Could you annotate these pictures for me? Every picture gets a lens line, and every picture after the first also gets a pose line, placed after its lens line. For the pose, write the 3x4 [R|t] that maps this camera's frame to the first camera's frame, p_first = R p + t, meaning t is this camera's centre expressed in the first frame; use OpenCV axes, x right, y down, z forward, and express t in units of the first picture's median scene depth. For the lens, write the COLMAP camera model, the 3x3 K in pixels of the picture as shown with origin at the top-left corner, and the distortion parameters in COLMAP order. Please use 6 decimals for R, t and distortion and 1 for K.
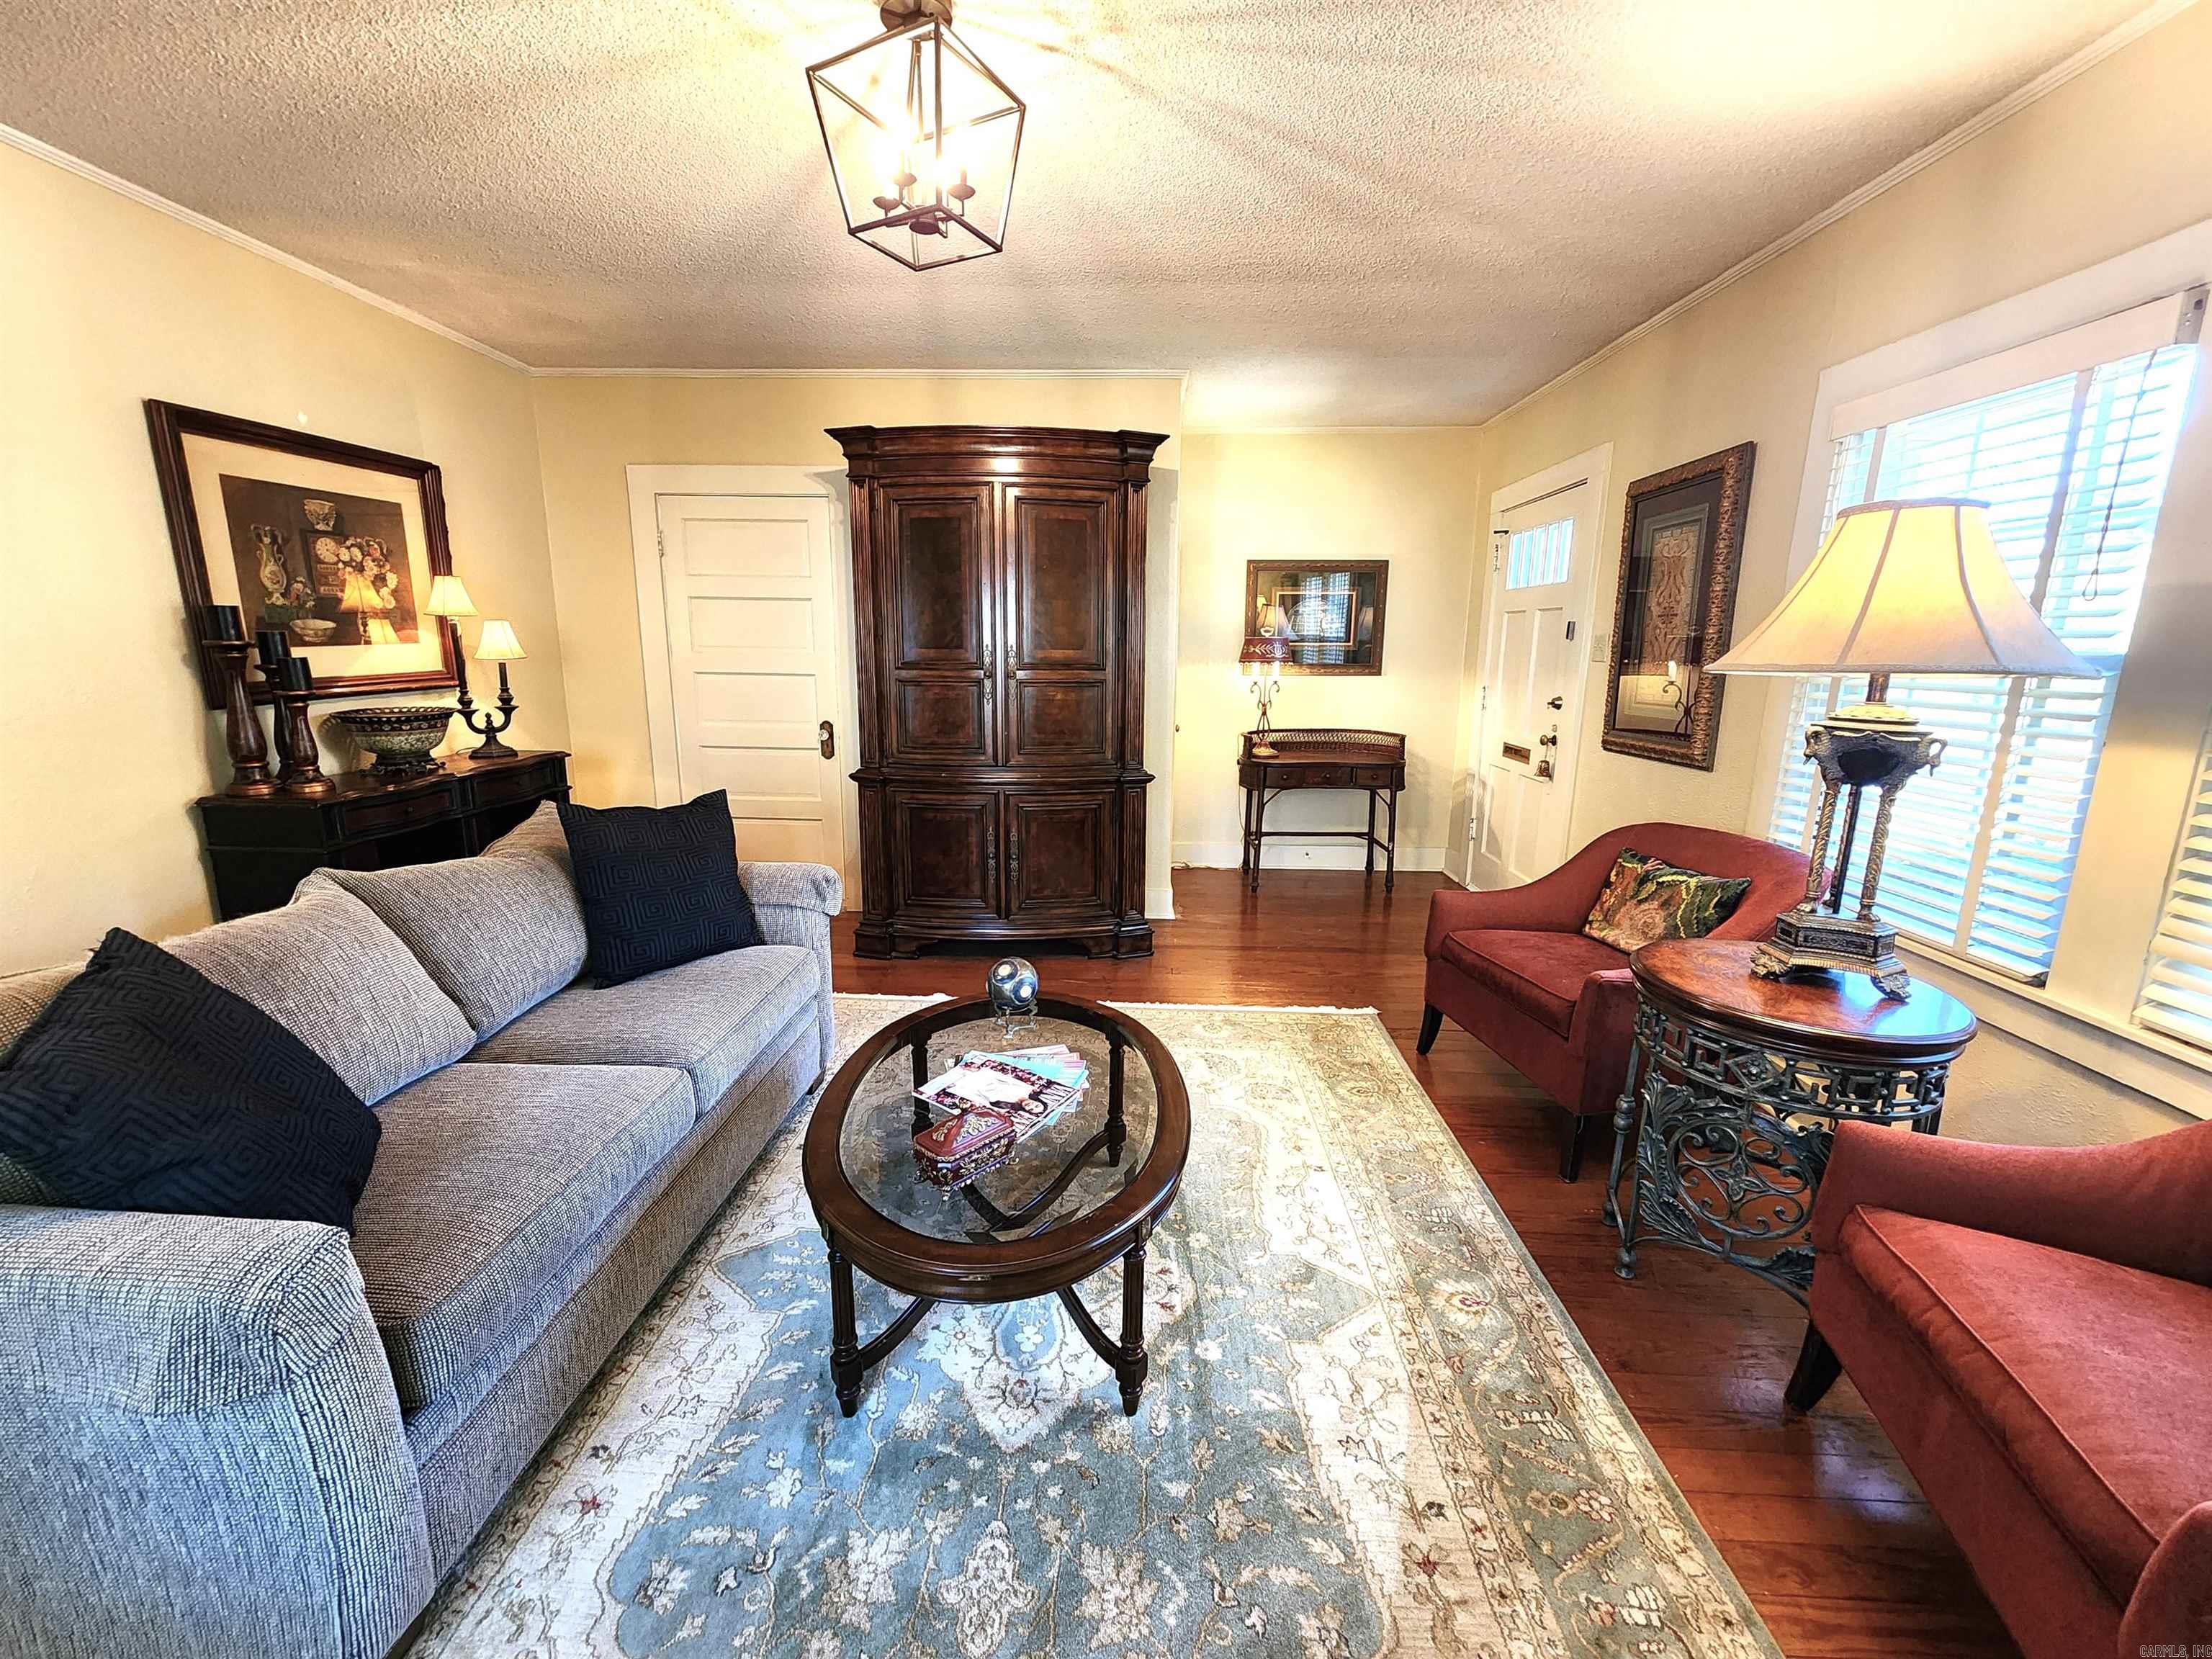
lens RADIAL K [[909.1, 0, 1093.4], [0, 909.1, 832.1], [0, 0, 1]] dist [0.001073, 0.000202]
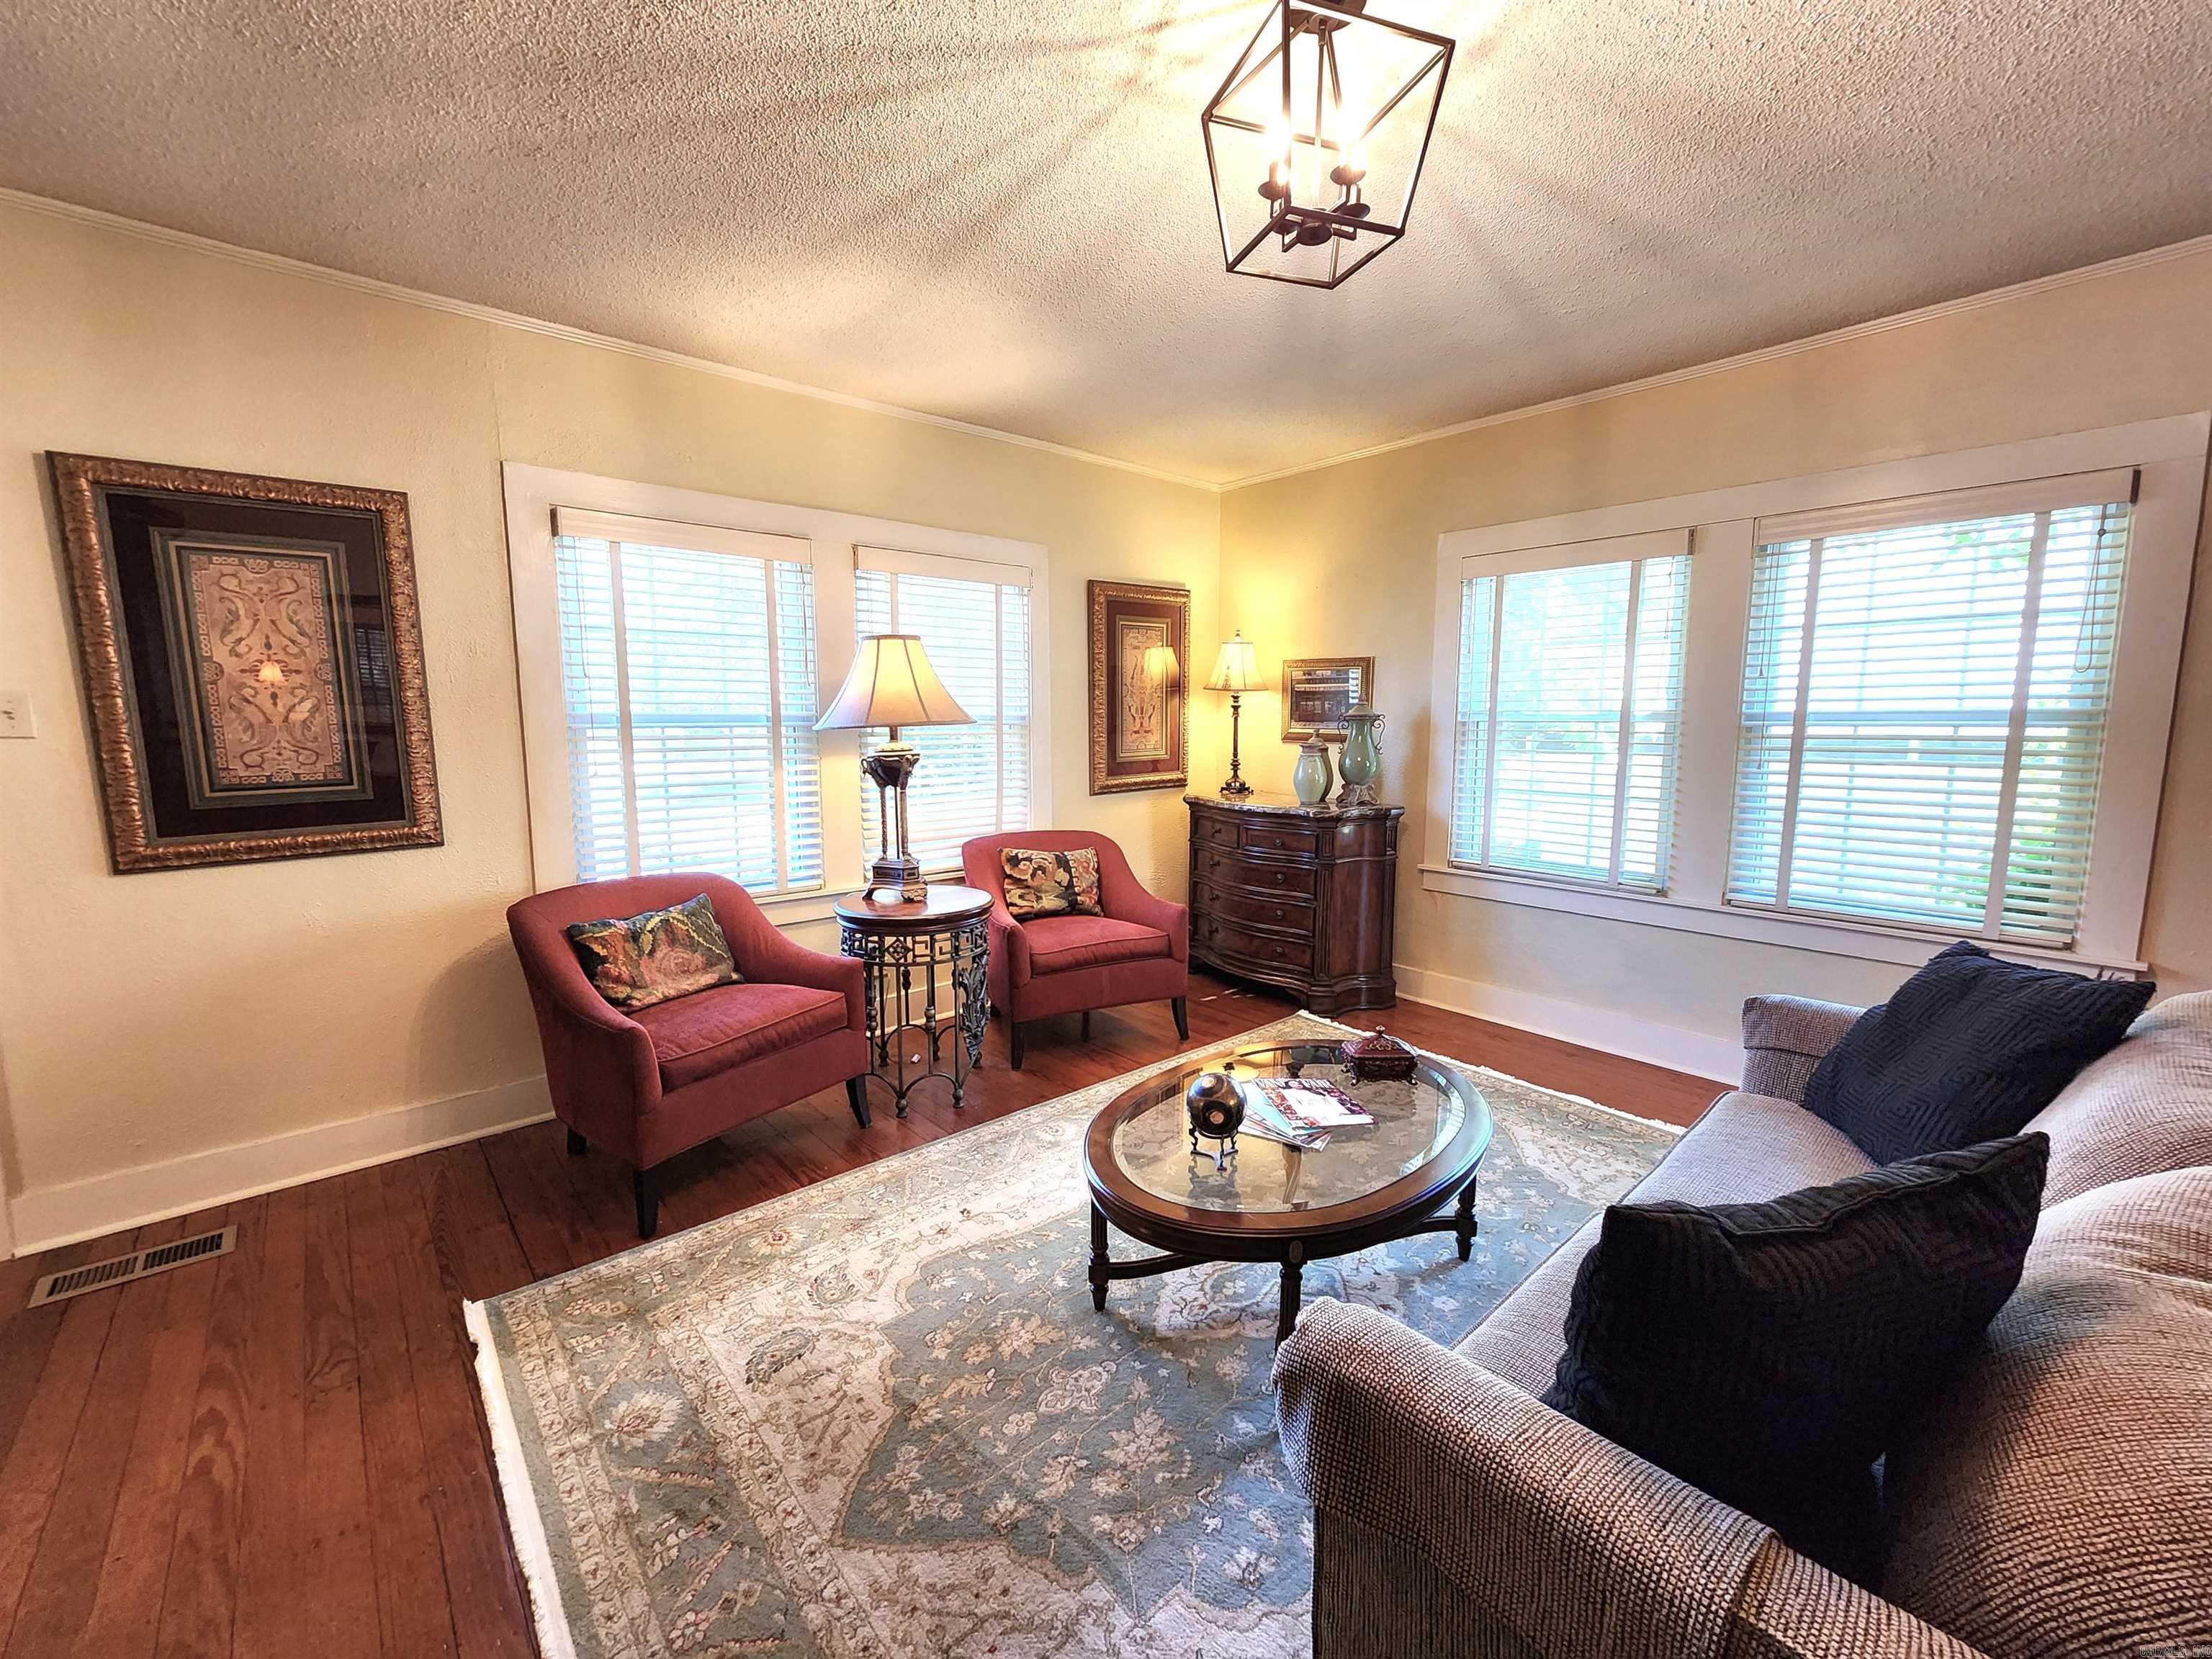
lens RADIAL K [[909.1, 0, 1105.8], [0, 909.1, 840.1], [0, 0, 1]] dist [0.001073, 0.000202]
pose [[-0.707916, -0.105181, 0.698421, -0.461273], [0.140146, 0.948269, 0.284859, -0.258388], [-0.692253, 0.299537, -0.656554, 1.222329]]
